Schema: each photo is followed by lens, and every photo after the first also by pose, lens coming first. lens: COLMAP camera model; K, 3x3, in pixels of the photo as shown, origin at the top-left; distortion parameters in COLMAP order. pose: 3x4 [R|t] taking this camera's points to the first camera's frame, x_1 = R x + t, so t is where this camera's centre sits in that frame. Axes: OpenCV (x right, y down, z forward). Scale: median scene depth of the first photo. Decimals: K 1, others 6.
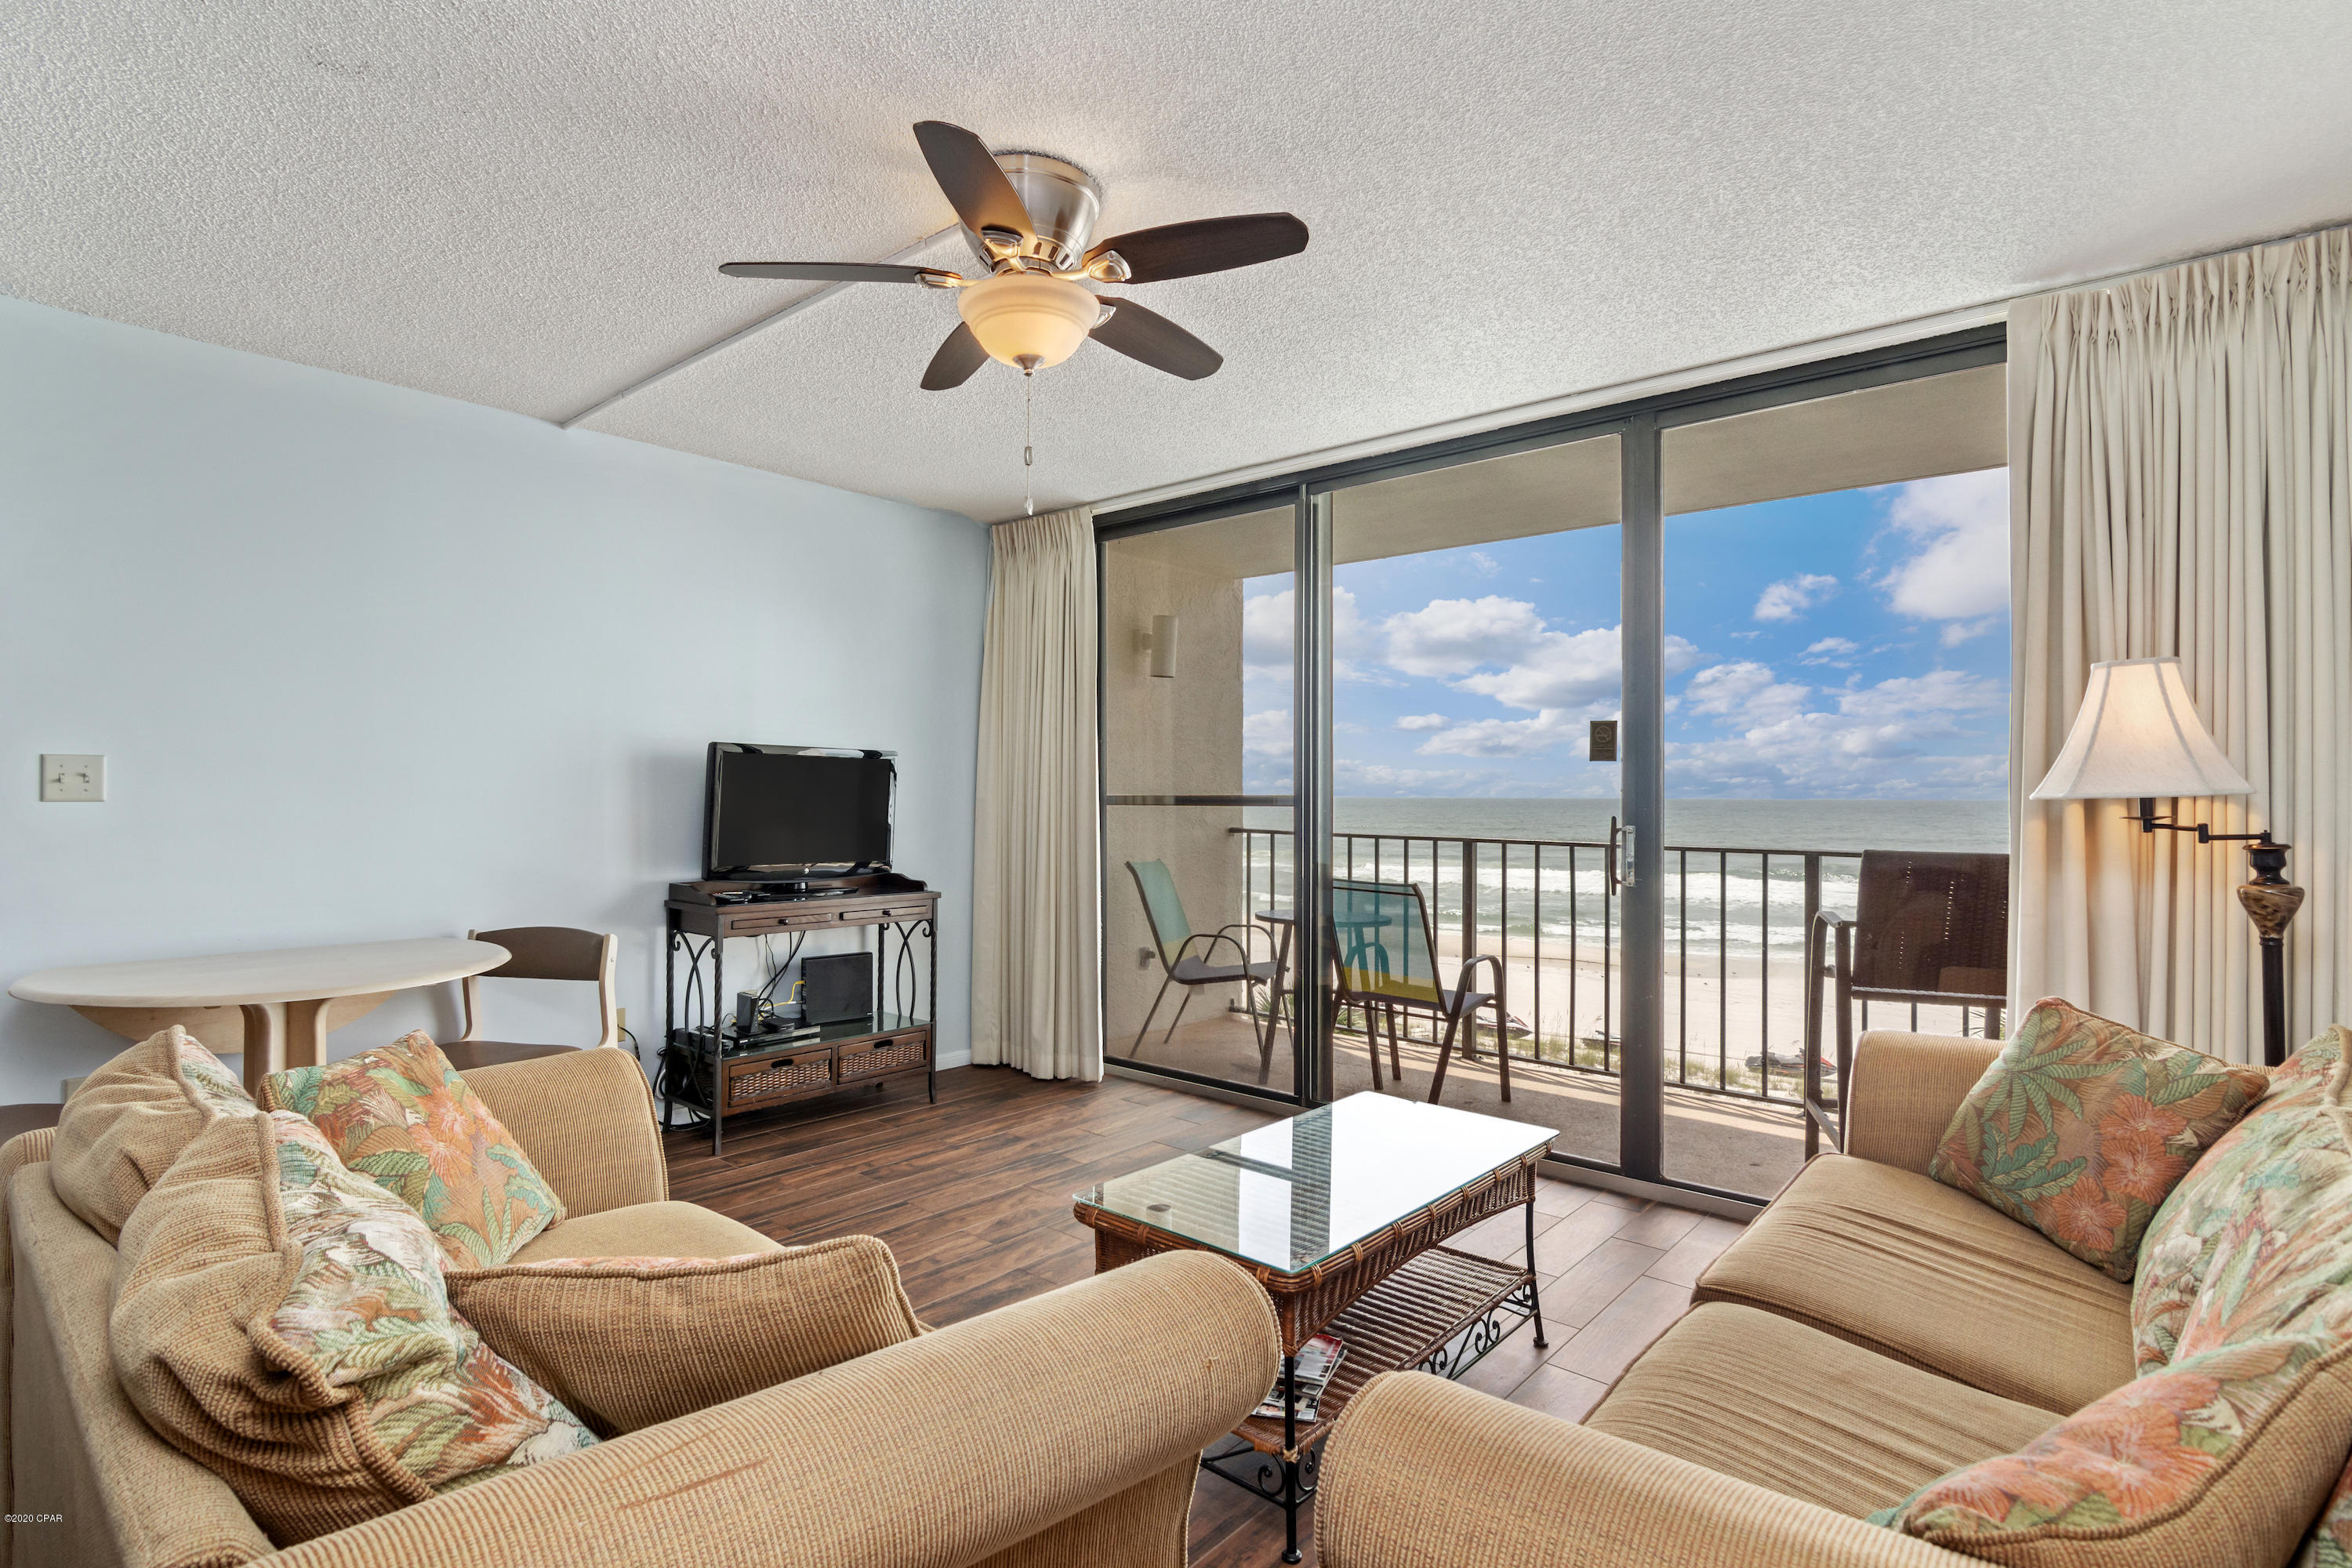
lens RADIAL K [[1131.4, 0, 1169.9], [0, 1131.4, 790.7], [0, 0, 1]] dist [-0.011475, -0.000030]
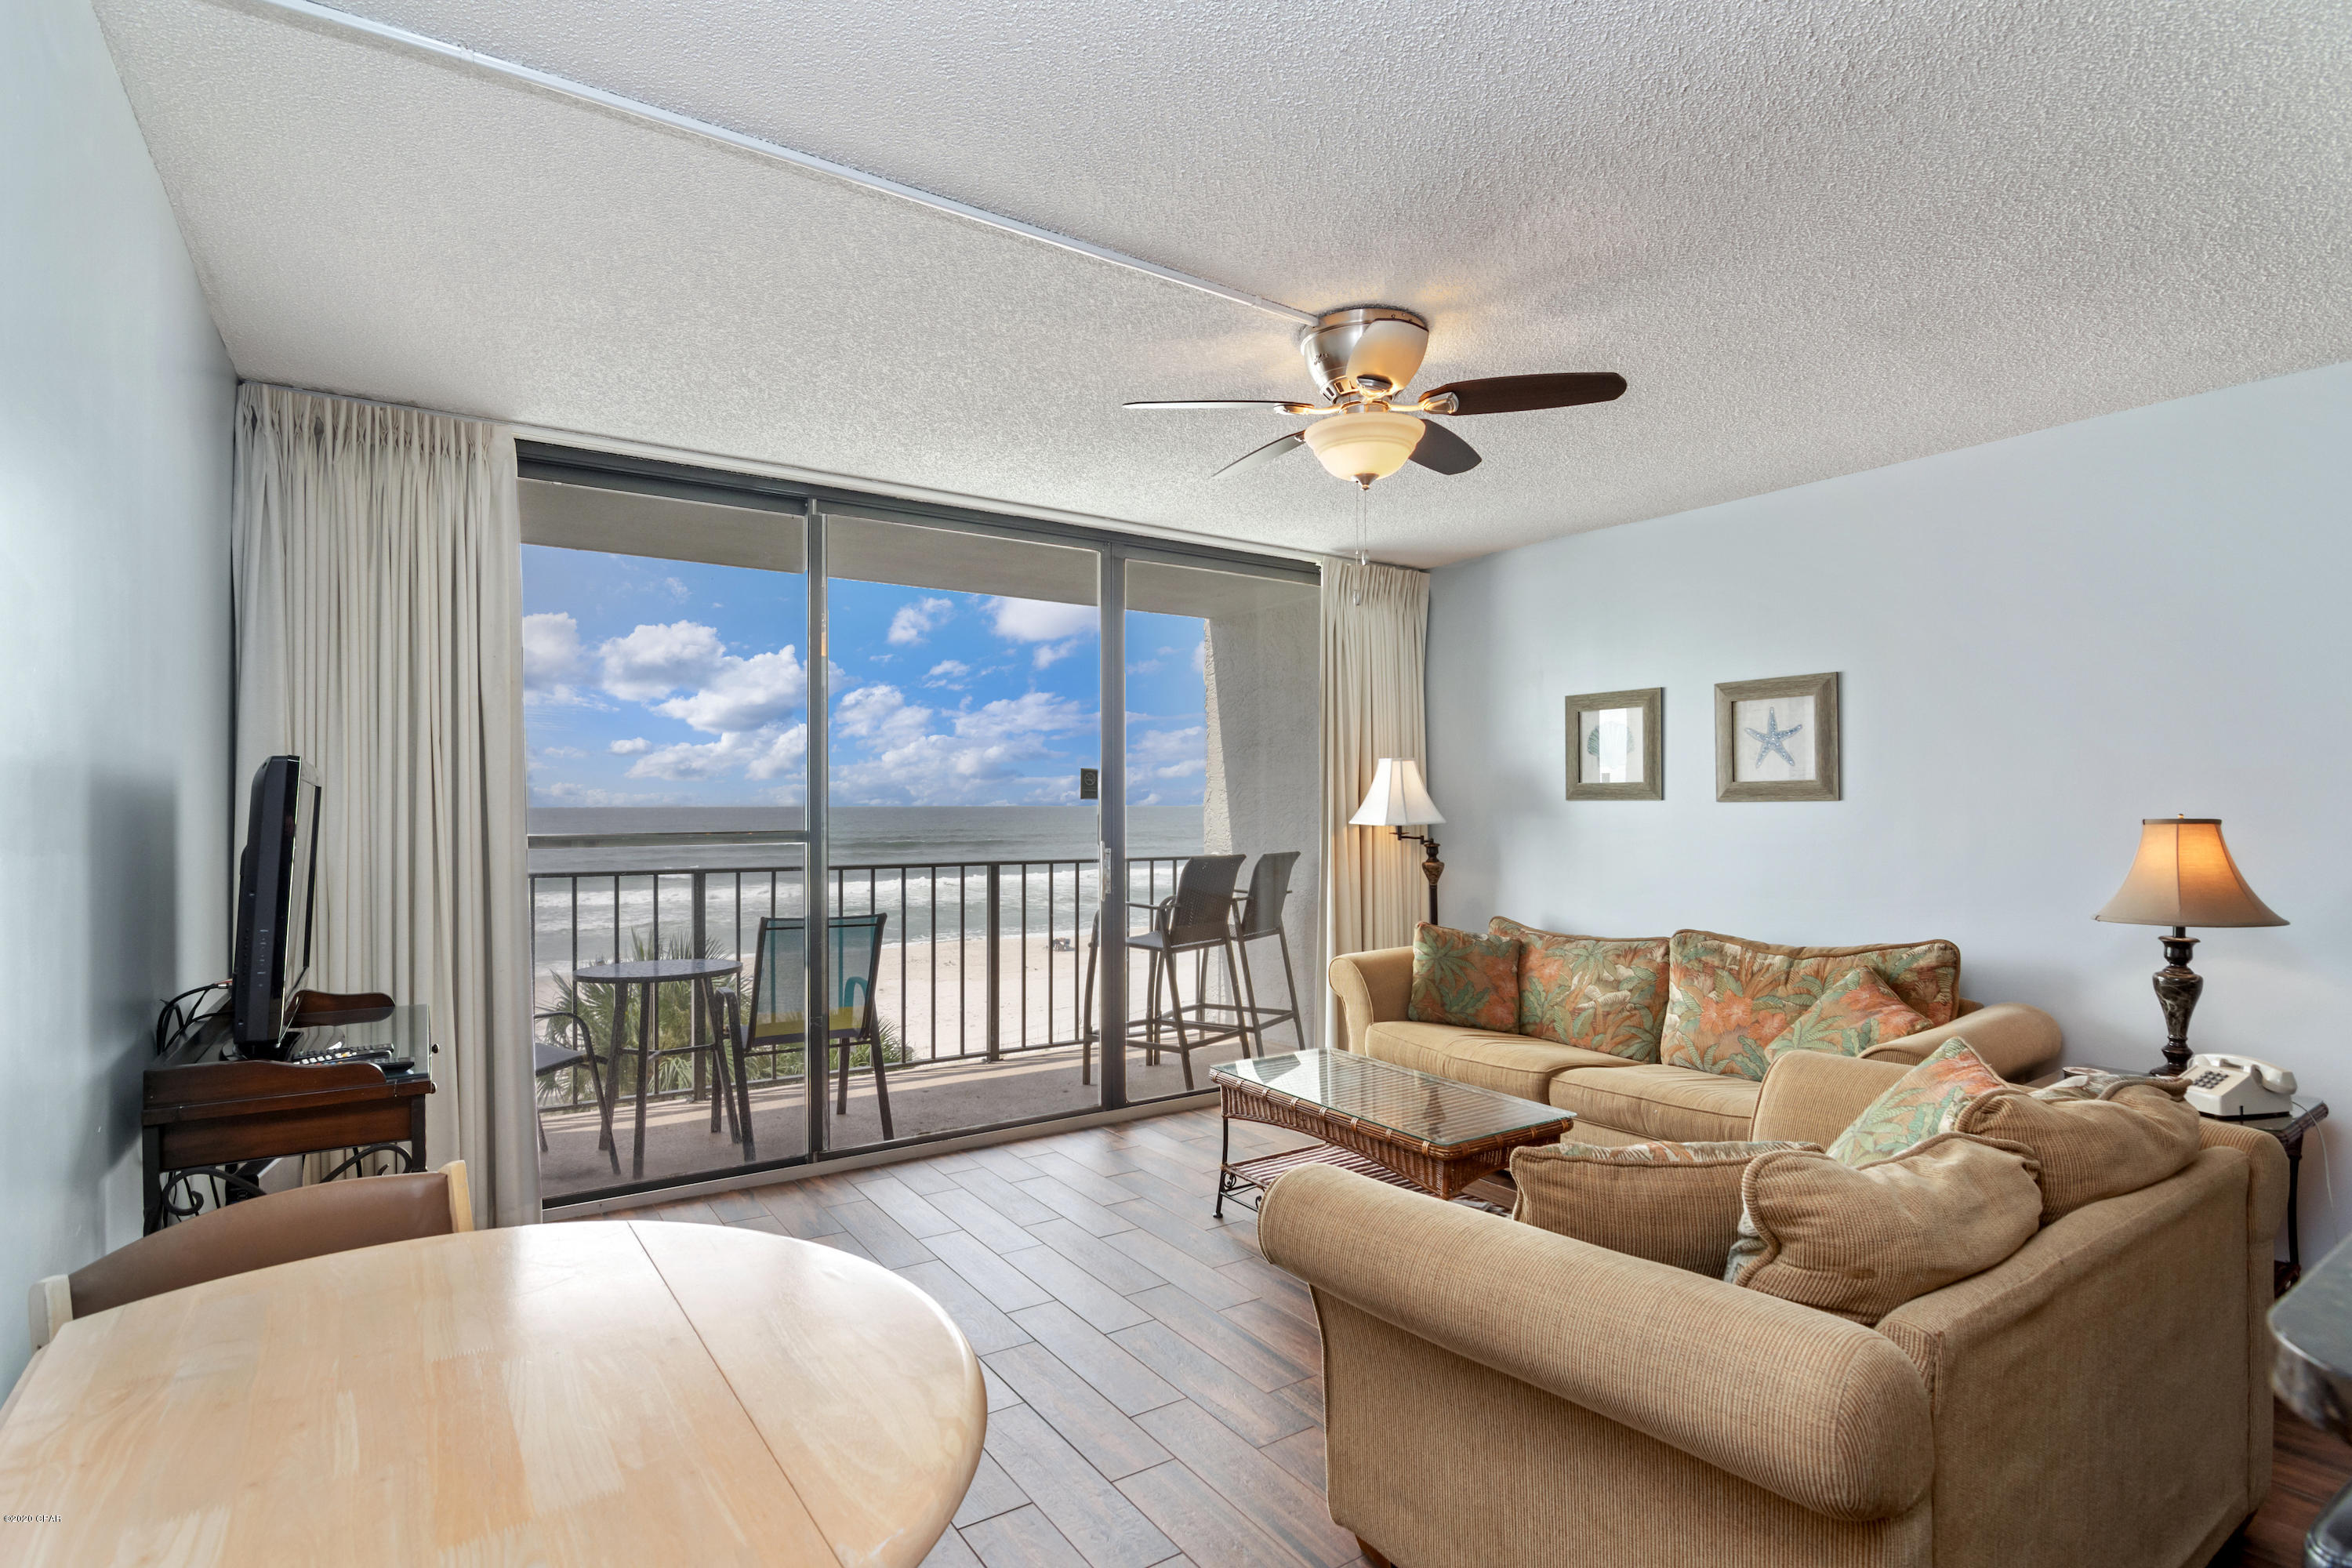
lens RADIAL K [[1131.4, 0, 1169.9], [0, 1131.4, 790.7], [0, 0, 1]] dist [-0.011475, -0.000030]
pose [[0.245120, 0.007354, 0.969465, -0.760184], [-0.002539, 0.999973, -0.006943, -0.024564], [-0.969489, -0.000760, 0.245132, 0.524219]]
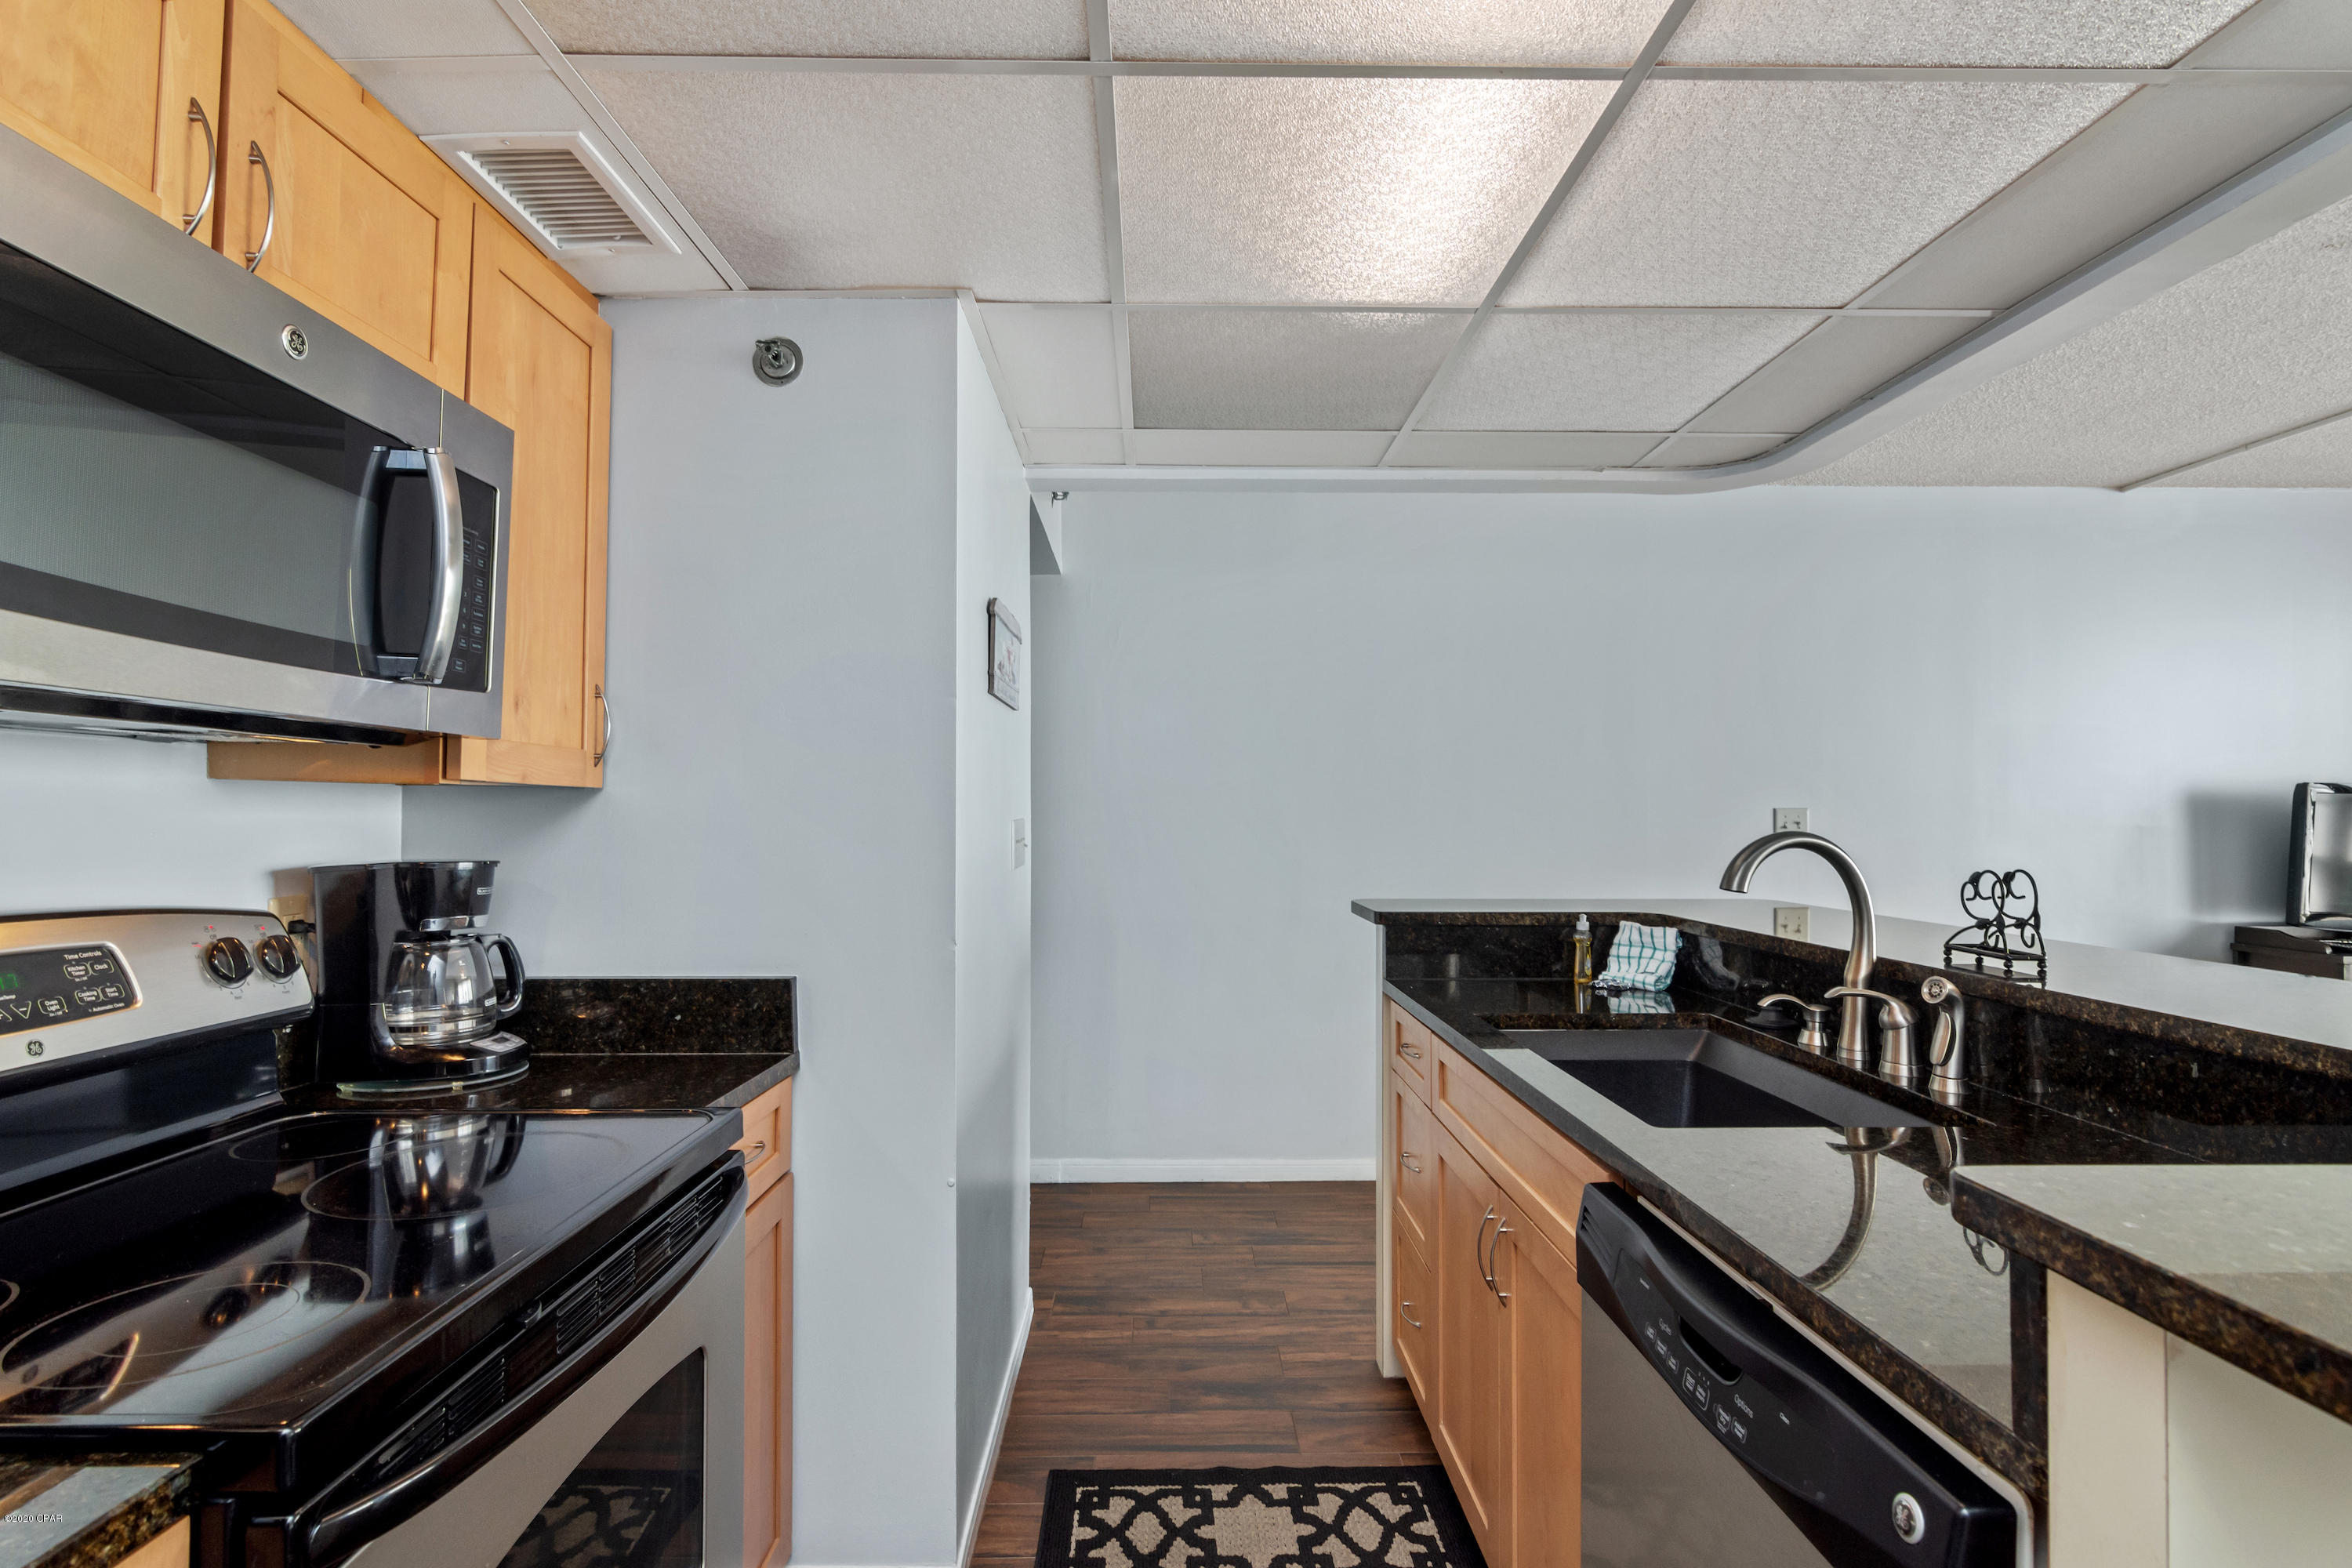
lens RADIAL K [[1140.0, 0, 1176.0], [0, 1140.0, 784.0], [0, 0, 1]] dist [0.003989, 0.000944]
pose [[0.673786, -0.021388, -0.738617, -0.323737], [0.003982, 0.999672, -0.025315, -0.020704], [0.738916, 0.014116, 0.673650, -0.359074]]
